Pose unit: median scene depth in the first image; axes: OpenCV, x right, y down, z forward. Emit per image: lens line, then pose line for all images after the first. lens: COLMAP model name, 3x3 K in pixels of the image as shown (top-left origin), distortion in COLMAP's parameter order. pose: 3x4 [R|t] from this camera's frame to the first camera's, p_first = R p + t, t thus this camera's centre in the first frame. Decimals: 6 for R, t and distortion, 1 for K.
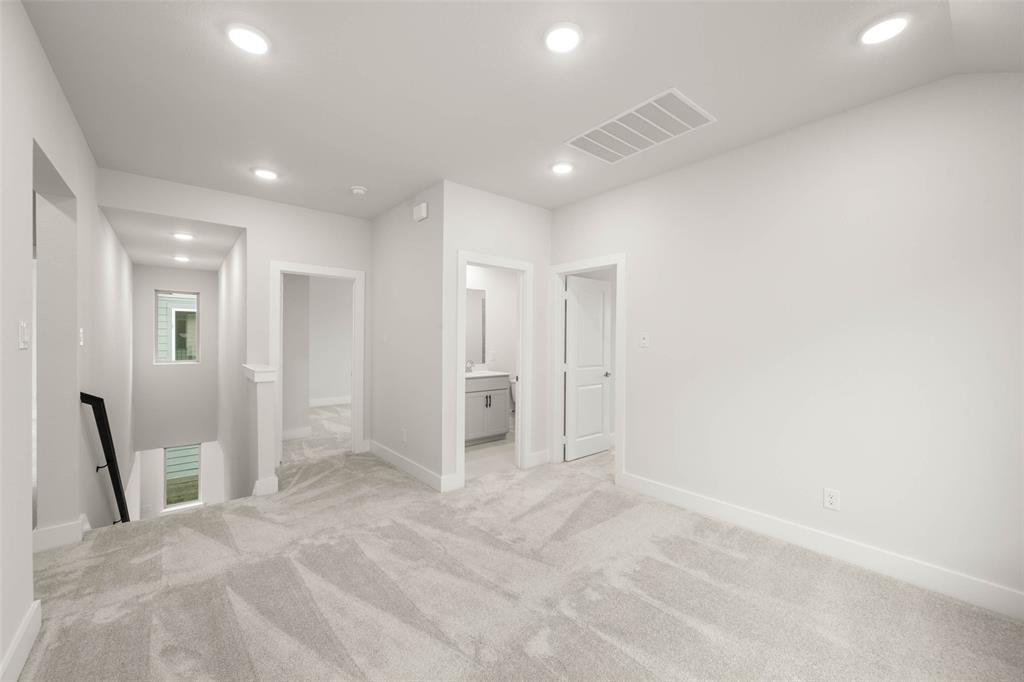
lens RADIAL K [[399.6, 0, 509.4], [0, 399.6, 339.0], [0, 0, 1]] dist [-0.000681, 0.000369]
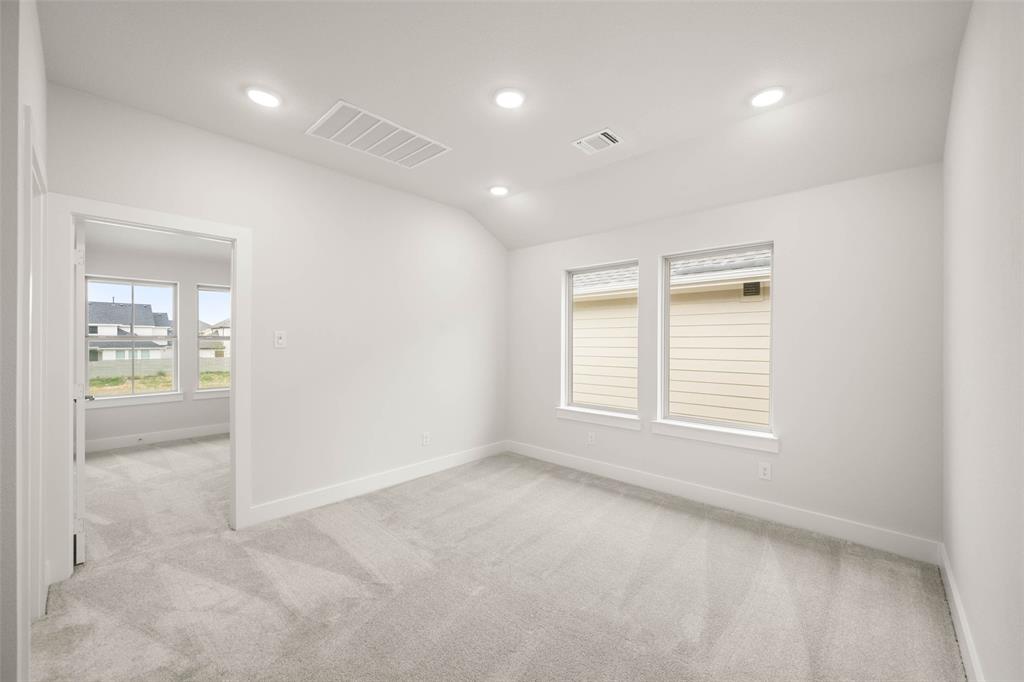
lens RADIAL K [[399.6, 0, 512.5], [0, 399.6, 339.9], [0, 0, 1]] dist [-0.000681, 0.000369]
pose [[-0.130608, 0.005922, 0.991416, -0.606813], [-0.000277, 0.999982, -0.006010, 0.008476], [-0.991434, -0.001059, -0.130604, 0.633301]]
